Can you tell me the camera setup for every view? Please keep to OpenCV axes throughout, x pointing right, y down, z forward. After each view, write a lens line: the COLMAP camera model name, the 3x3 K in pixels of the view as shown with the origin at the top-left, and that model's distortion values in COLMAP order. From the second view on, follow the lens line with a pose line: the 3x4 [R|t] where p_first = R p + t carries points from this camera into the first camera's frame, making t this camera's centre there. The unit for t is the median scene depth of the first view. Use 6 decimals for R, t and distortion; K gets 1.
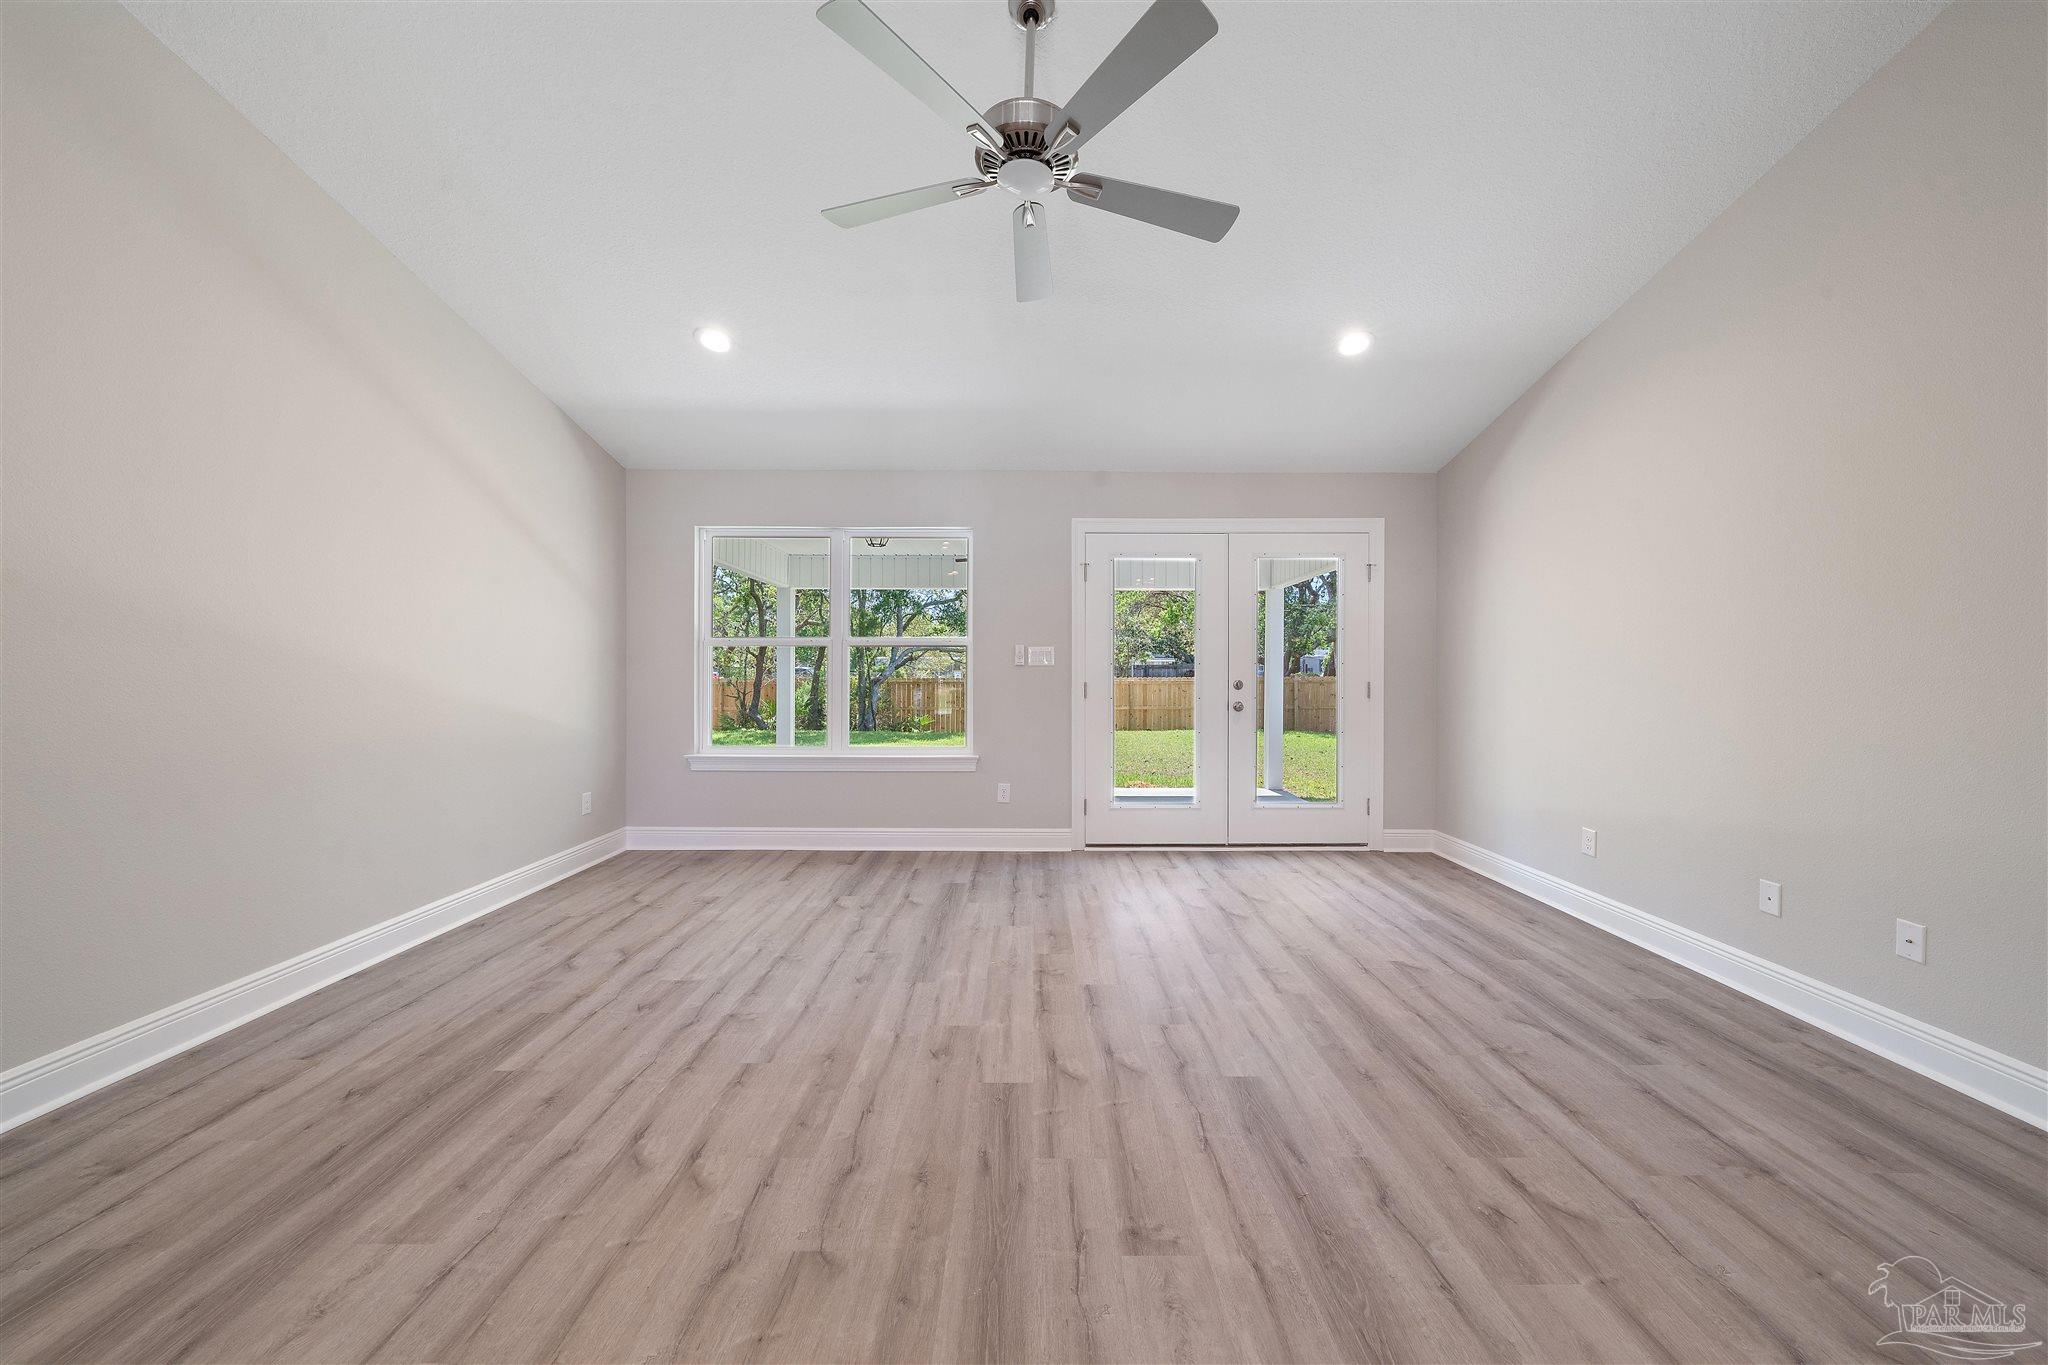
lens RADIAL K [[696.3, 0, 1018.5], [0, 696.3, 679.9], [0, 0, 1]] dist [-0.004017, 0.000171]
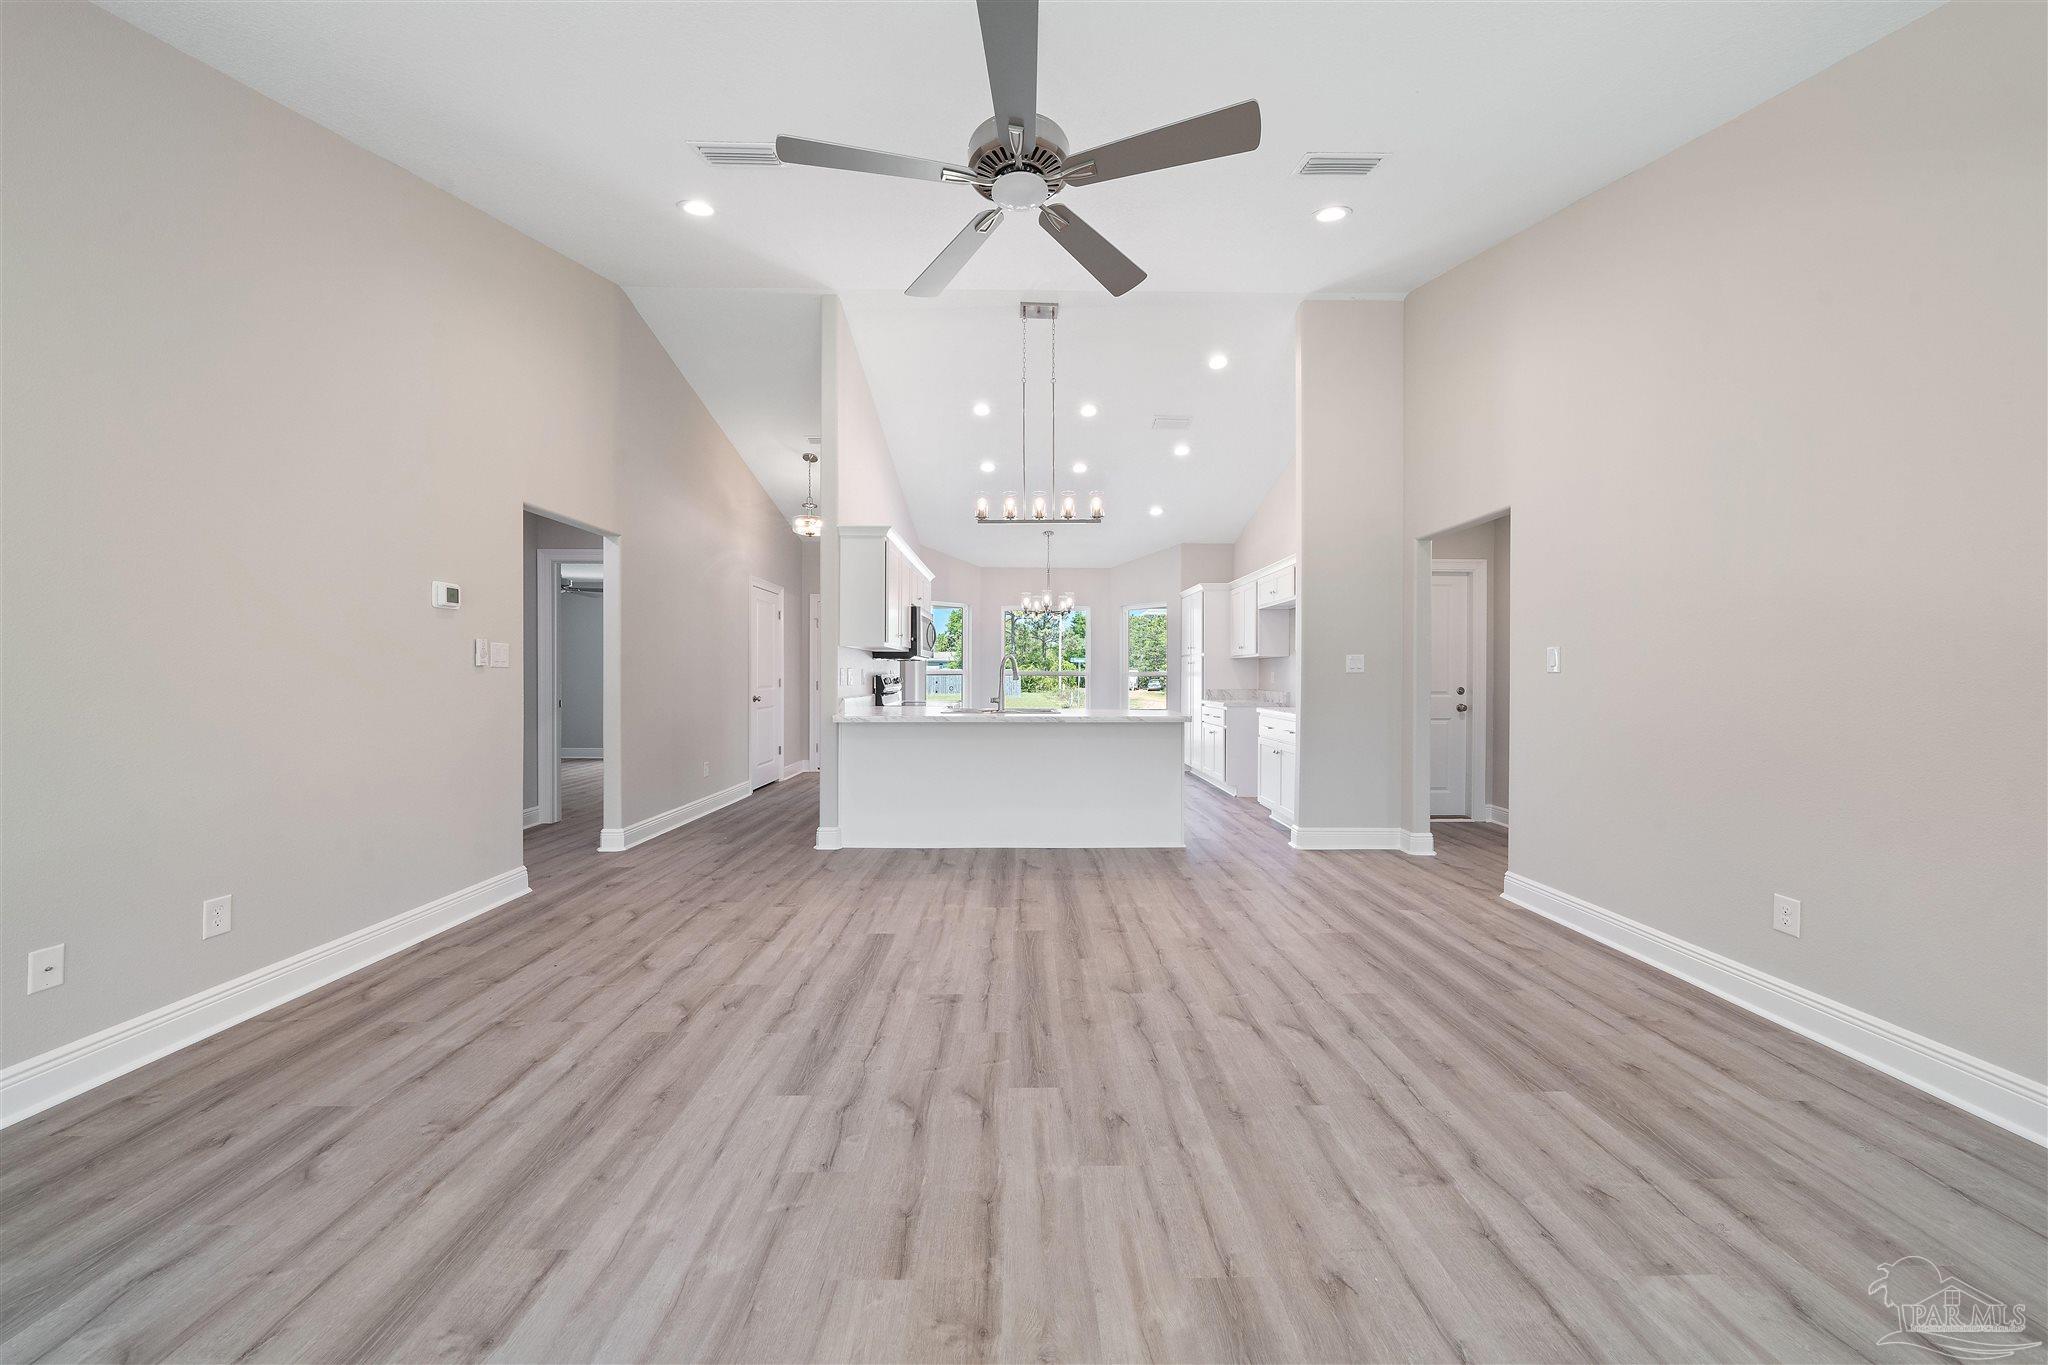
lens RADIAL K [[696.3, 0, 1024.4], [0, 696.3, 682.9], [0, 0, 1]] dist [-0.004017, 0.000171]
pose [[-0.999727, -0.004182, -0.022991, 0.019756], [-0.004878, 0.999529, 0.030301, -0.028406], [0.022854, 0.030405, -0.999276, 1.638492]]
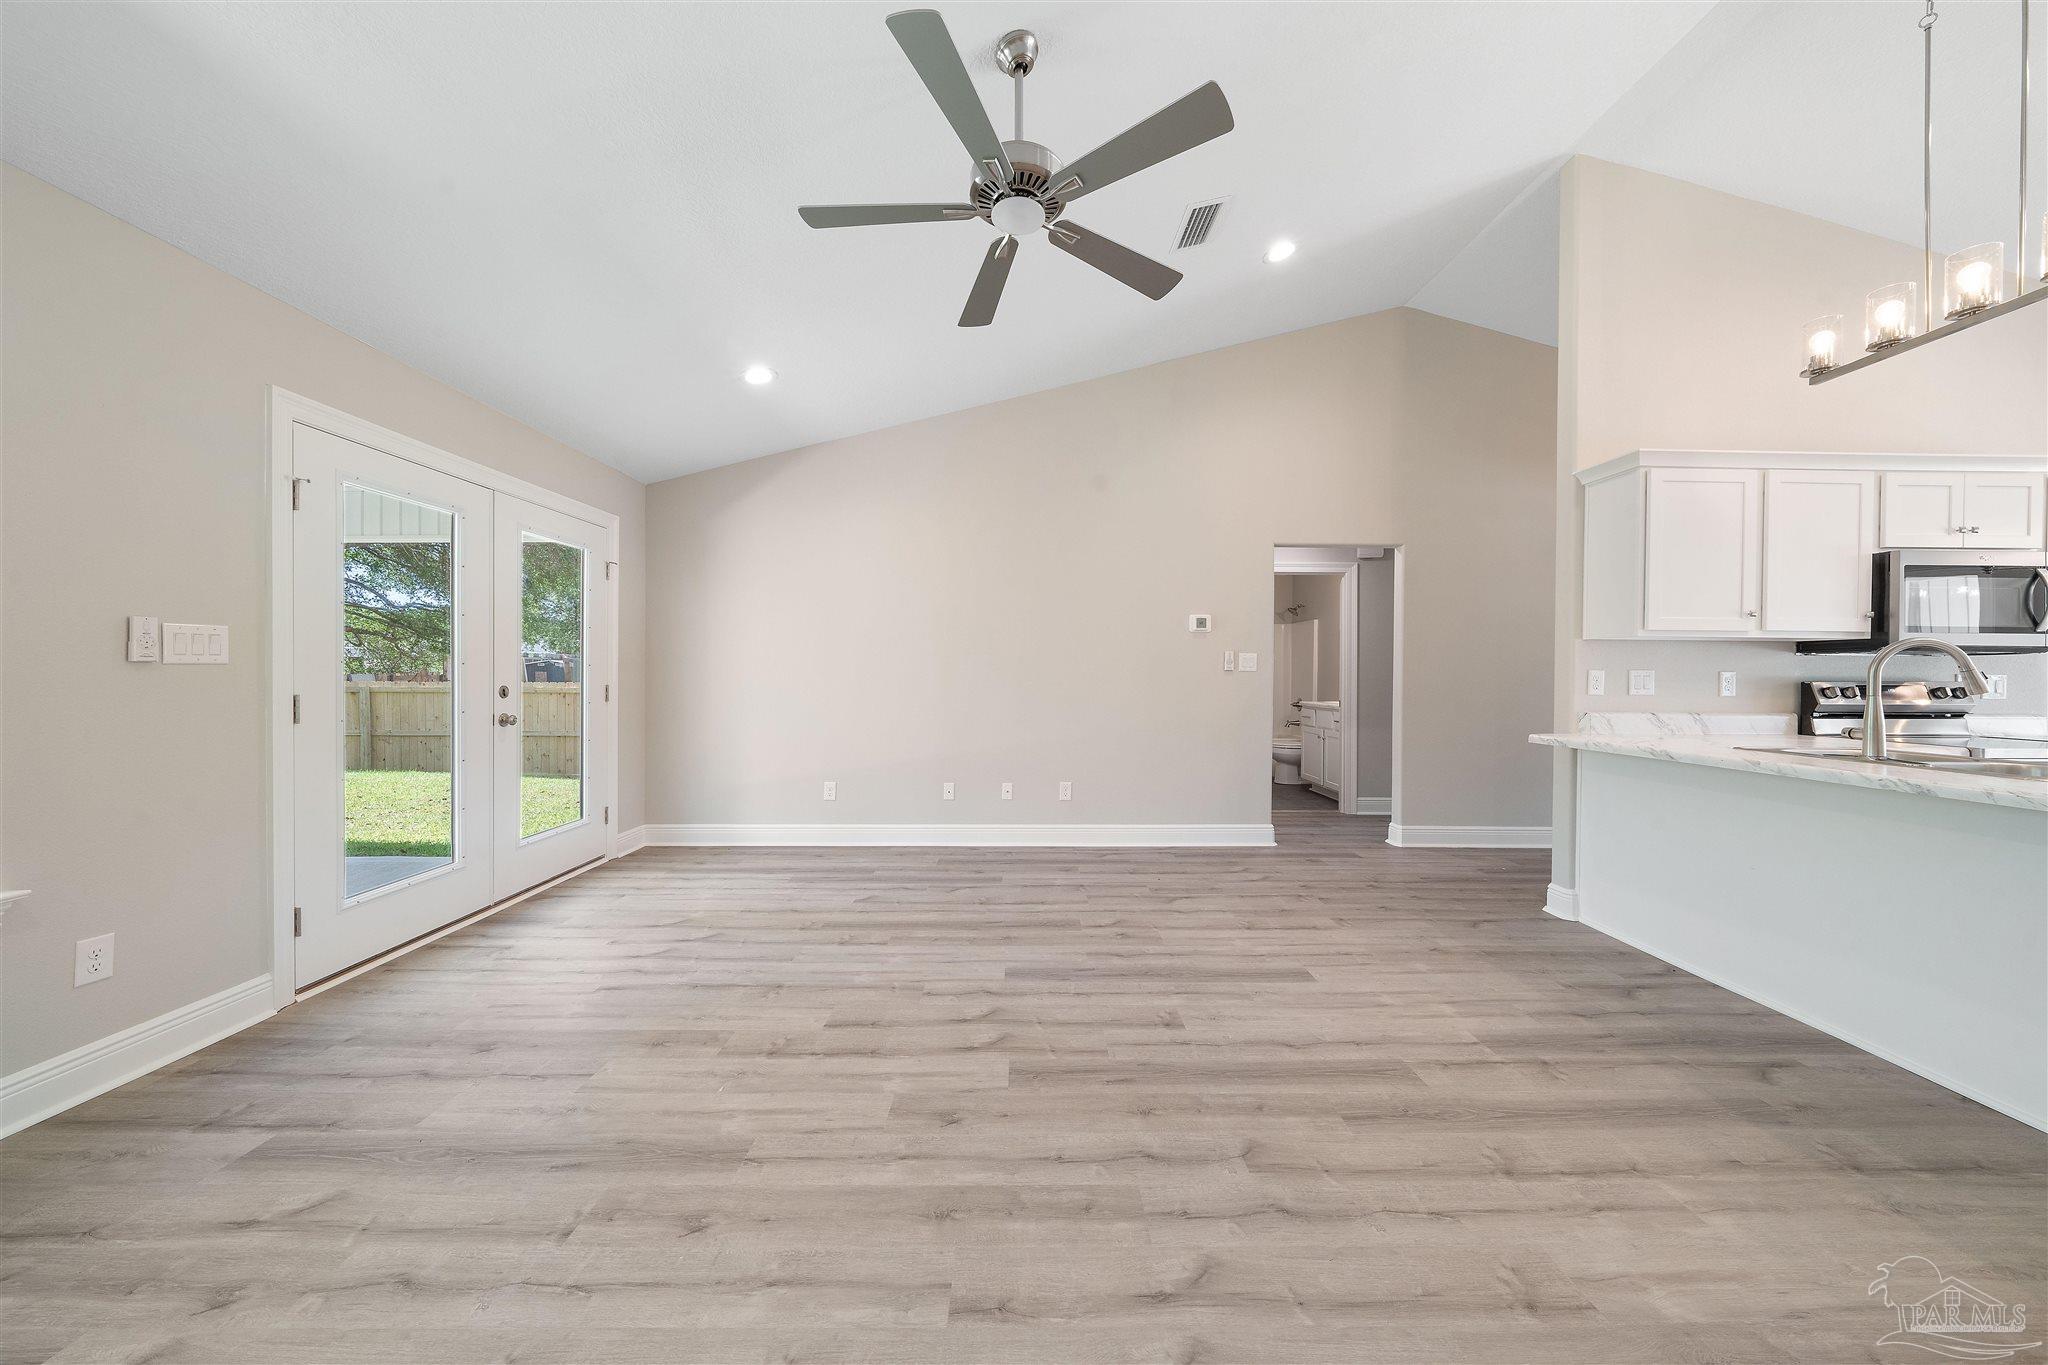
lens RADIAL K [[696.3, 0, 1040.3], [0, 696.3, 679.3], [0, 0, 1]] dist [-0.004017, 0.000171]
pose [[-0.026152, -0.010688, 0.999601, -0.865955], [0.010216, 0.999888, 0.010958, -0.015597], [-0.999606, 0.010498, -0.026040, 0.804225]]
